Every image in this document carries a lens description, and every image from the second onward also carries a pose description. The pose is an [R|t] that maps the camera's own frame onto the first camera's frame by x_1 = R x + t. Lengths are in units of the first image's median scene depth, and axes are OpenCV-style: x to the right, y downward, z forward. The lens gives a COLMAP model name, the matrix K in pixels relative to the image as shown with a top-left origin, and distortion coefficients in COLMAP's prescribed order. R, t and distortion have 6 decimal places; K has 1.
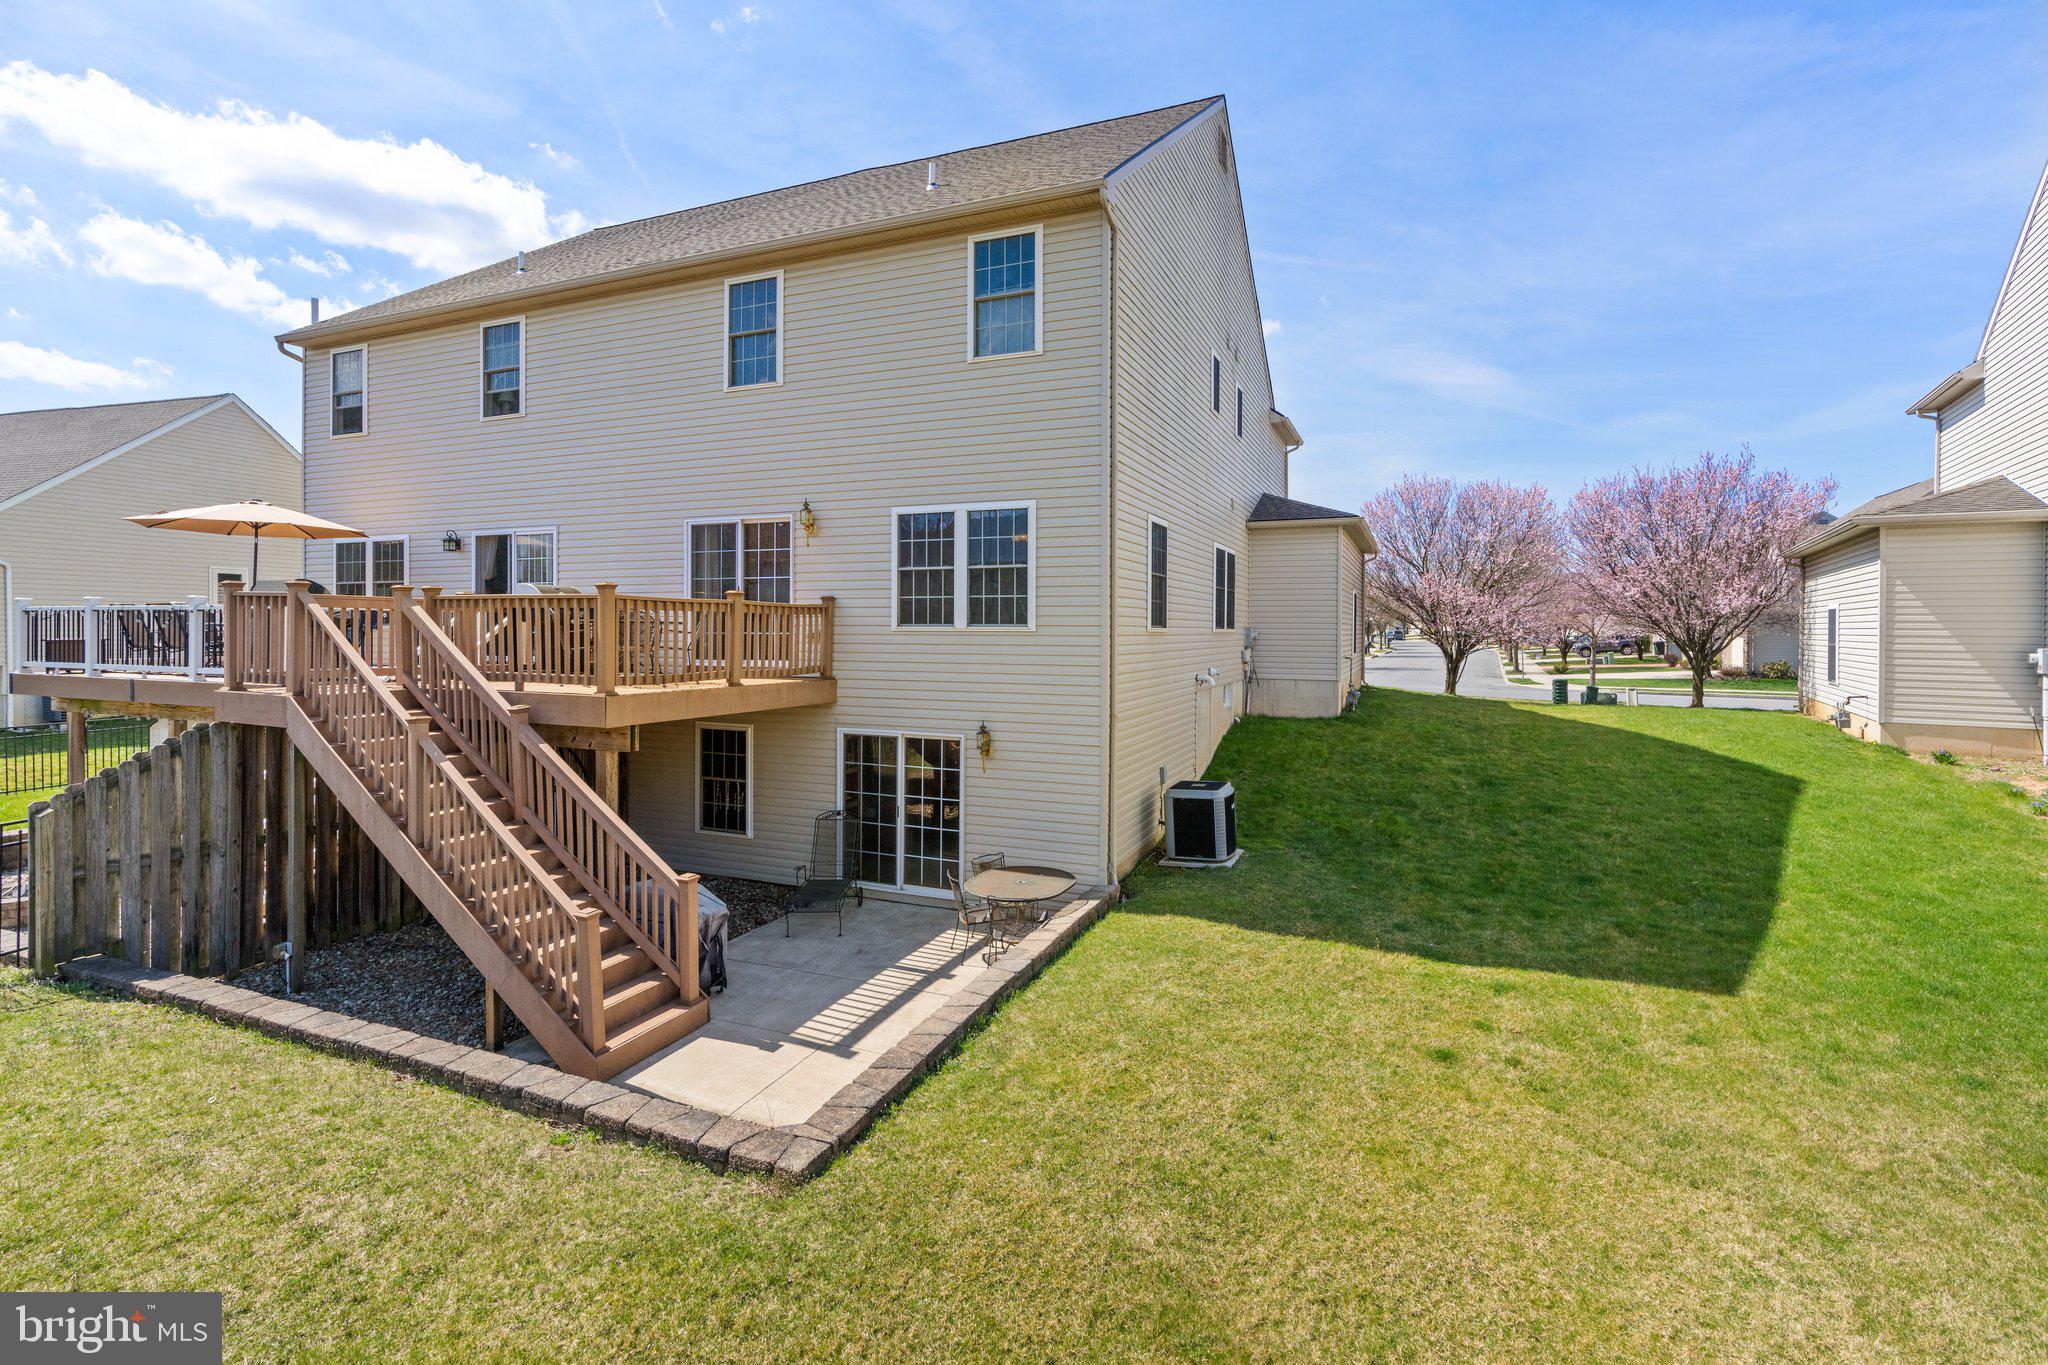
lens RADIAL K [[935.3, 0, 1036.7], [0, 935.3, 639.6], [0, 0, 1]] dist [-0.007933, 0.003991]
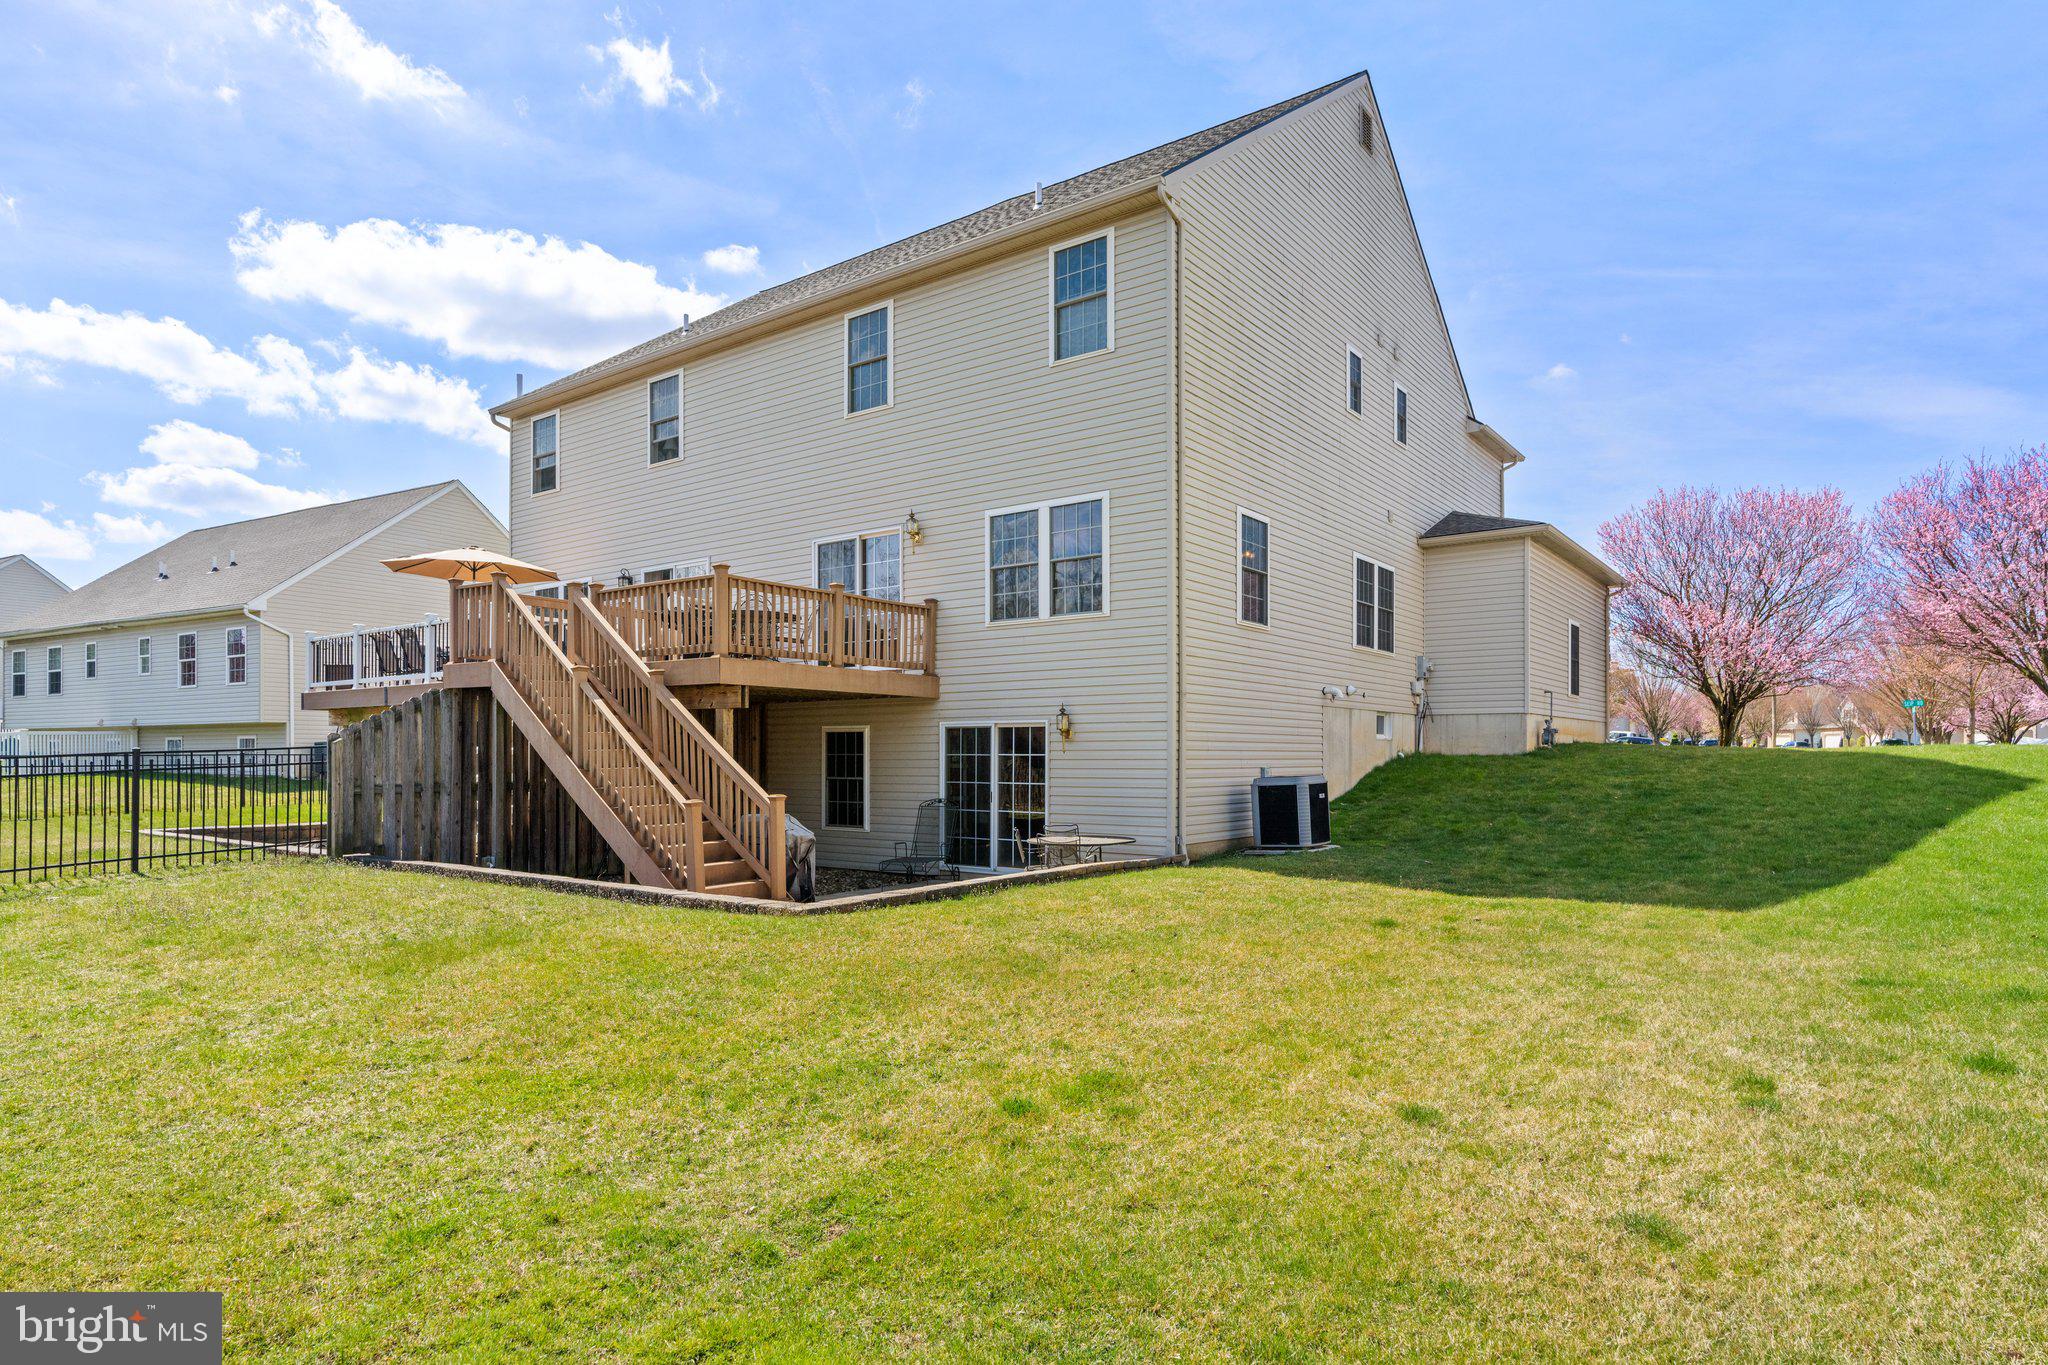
lens RADIAL K [[1118.0, 0, 1025.7], [0, 1118.0, 747.5], [0, 0, 1]] dist [-0.000547, 0.000445]
pose [[0.970938, -0.005696, -0.239261, 0.198731], [0.003408, 0.999944, -0.009974, 0.145317], [0.239305, 0.008869, 0.970904, -0.227436]]
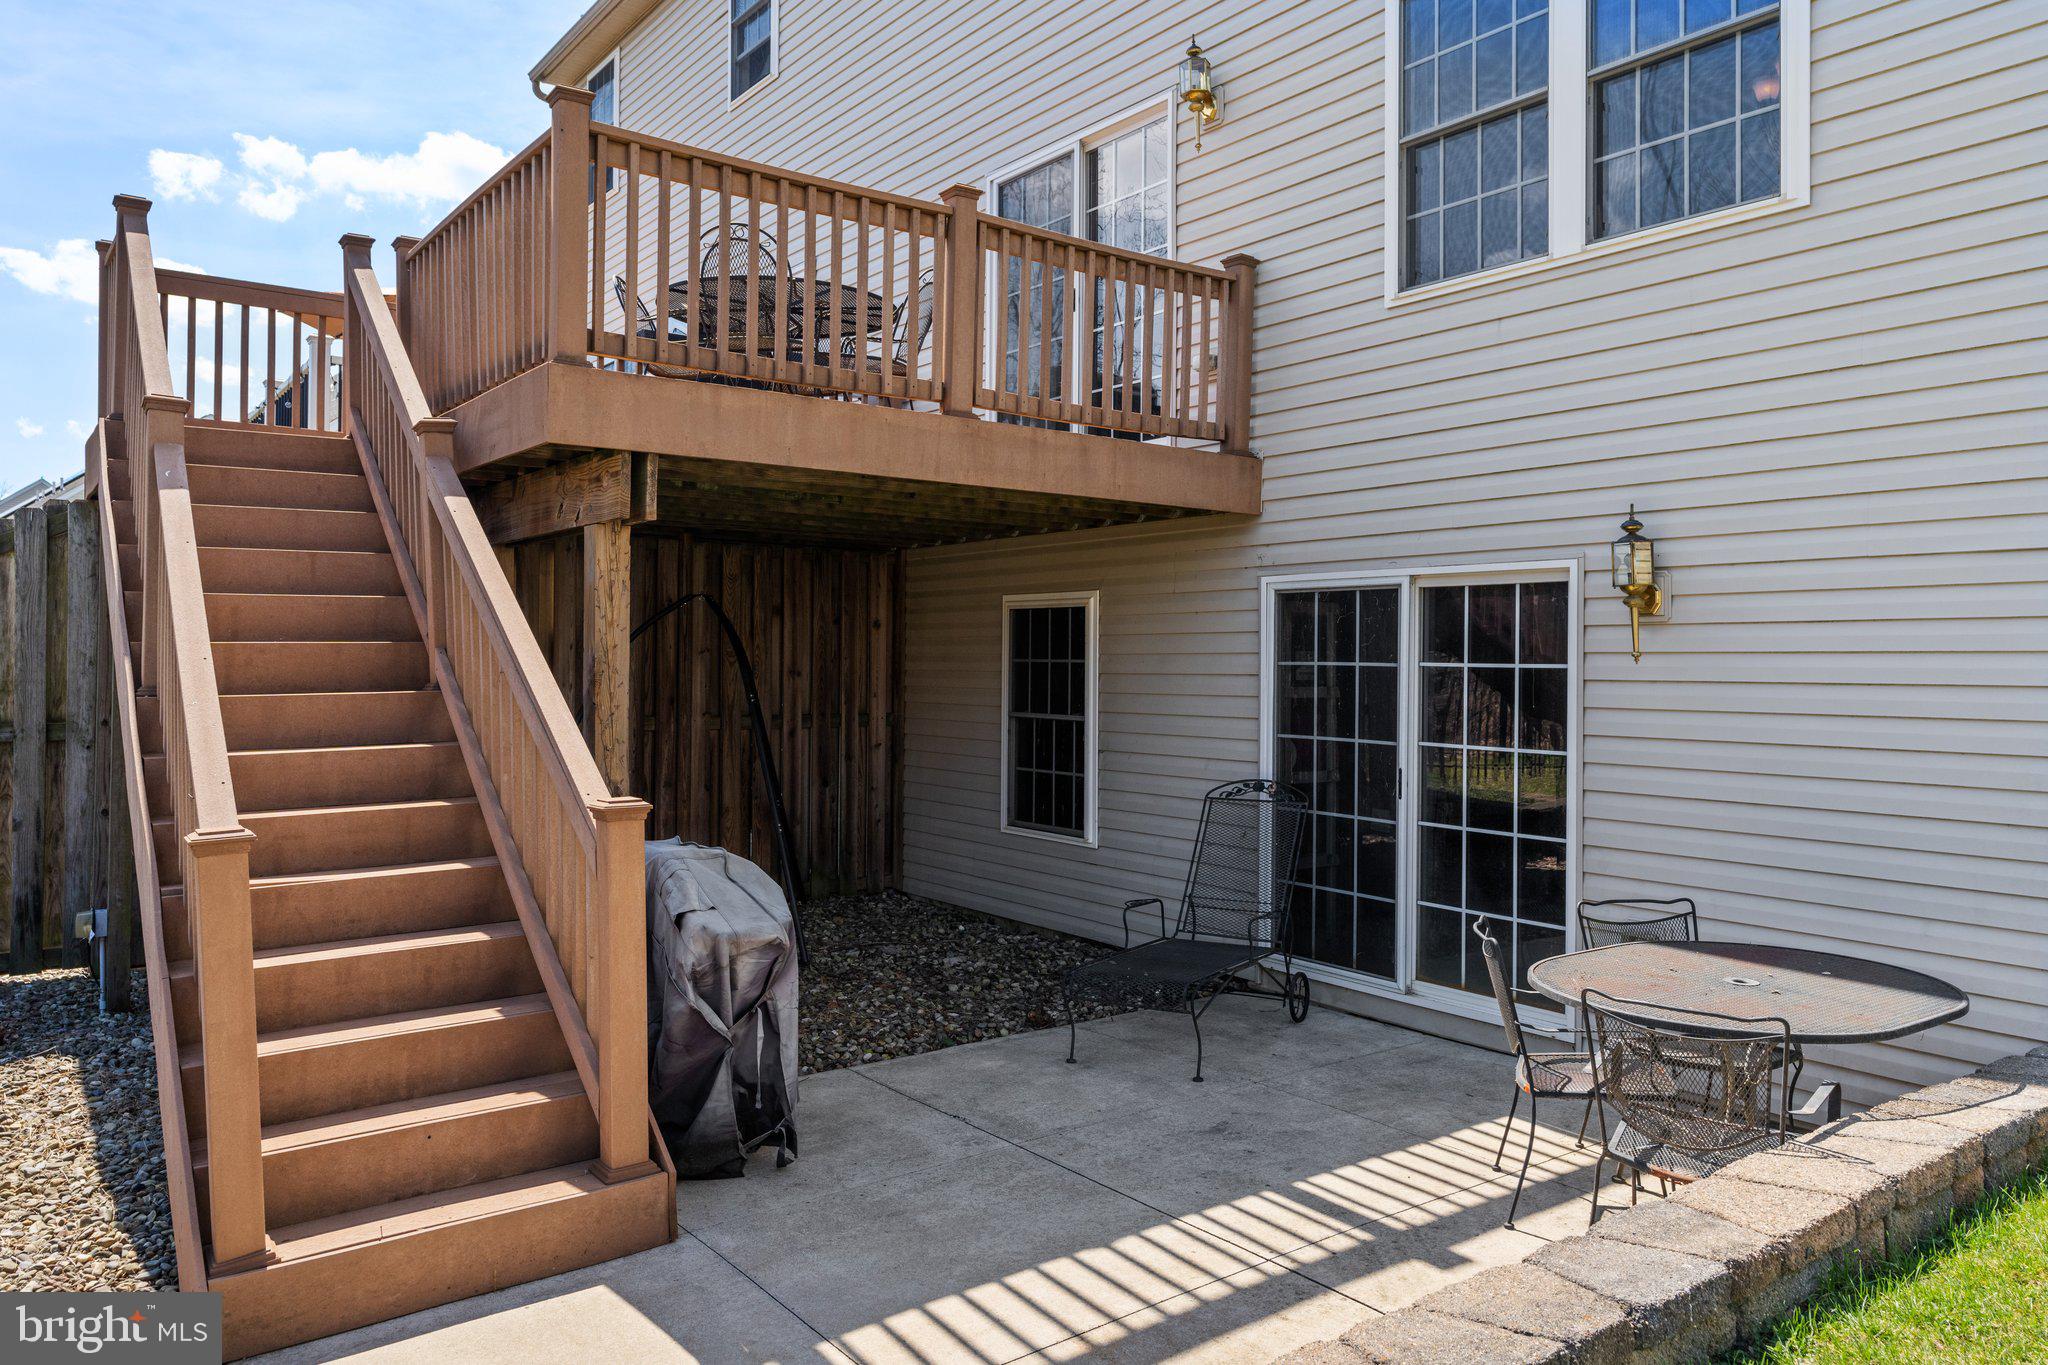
lens RADIAL K [[1451.3, 0, 1012.5], [0, 1451.3, 633.1], [0, 0, 1]] dist [-0.001084, 0.001300]
pose [[0.857681, -0.005916, -0.514149, 0.018451], [-0.006976, 0.999708, -0.023140, 0.142601], [0.514135, 0.023434, 0.857389, 0.433137]]
